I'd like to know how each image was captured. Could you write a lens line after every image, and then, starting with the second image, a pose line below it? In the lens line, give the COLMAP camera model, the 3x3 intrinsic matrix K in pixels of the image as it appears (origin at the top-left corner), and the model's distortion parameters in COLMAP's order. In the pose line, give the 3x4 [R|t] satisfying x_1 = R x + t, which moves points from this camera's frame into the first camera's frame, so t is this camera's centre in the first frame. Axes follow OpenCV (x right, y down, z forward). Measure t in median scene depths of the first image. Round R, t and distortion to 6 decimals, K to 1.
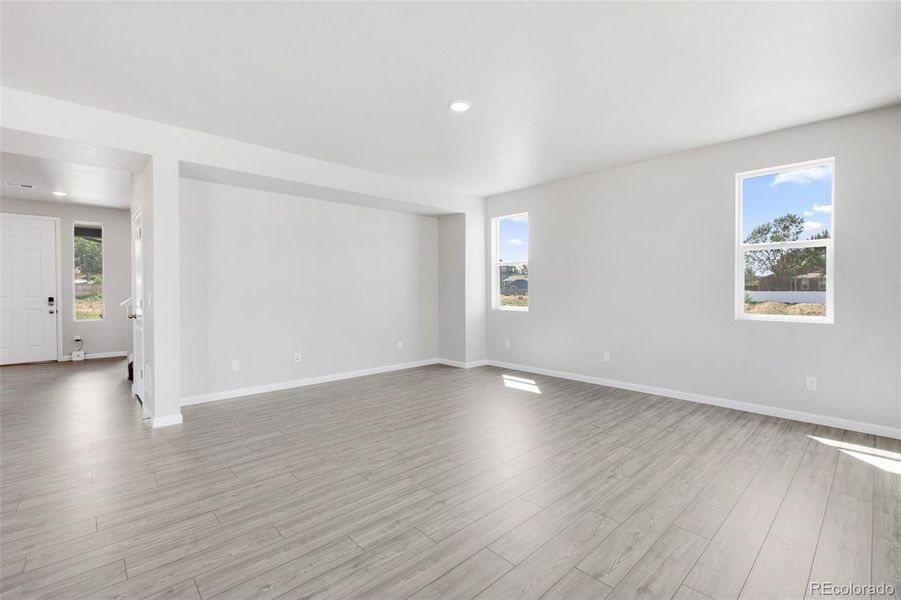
lens RADIAL K [[400.5, 0, 453.9], [0, 400.5, 297.1], [0, 0, 1]] dist [-0.000011, 0.000131]
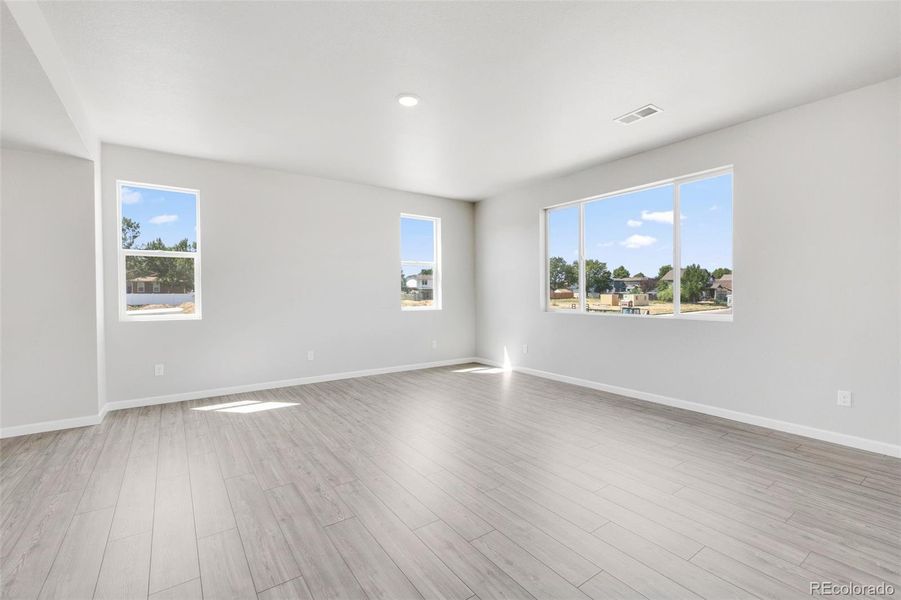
lens RADIAL K [[400.5, 0, 453.9], [0, 400.5, 297.1], [0, 0, 1]] dist [-0.000011, 0.000131]
pose [[0.137440, -0.012887, 0.990426, -0.843912], [0.019135, 0.999763, 0.010353, -0.009453], [-0.990325, 0.017529, 0.137654, 0.689819]]
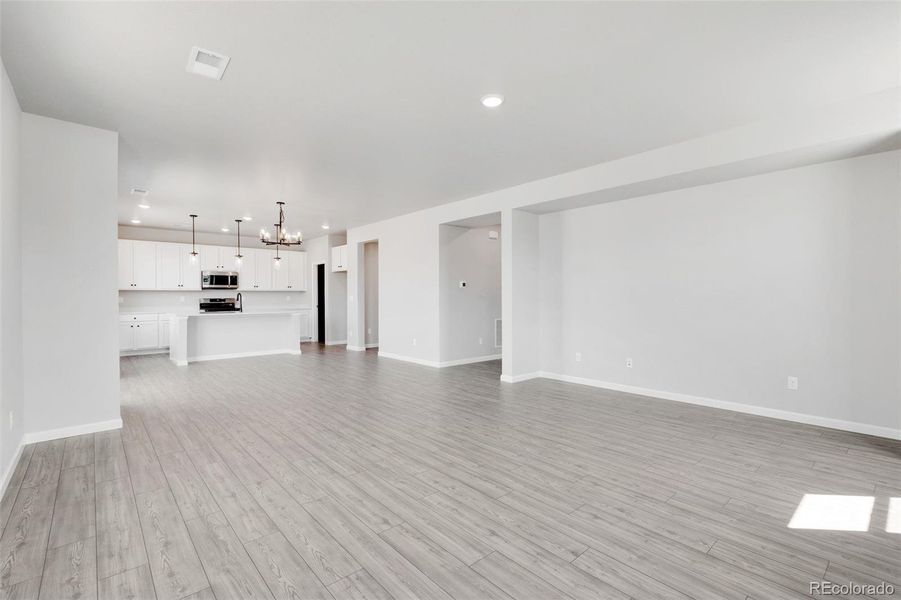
lens RADIAL K [[412.8, 0, 450.5], [0, 412.8, 300.0], [0, 0, 1]] dist [0.001643, 0.000256]
pose [[-0.041784, 0.010605, -0.999070, 0.904334], [-0.010604, 0.999883, 0.011057, -0.013082], [0.999070, 0.011056, -0.041667, 0.854150]]
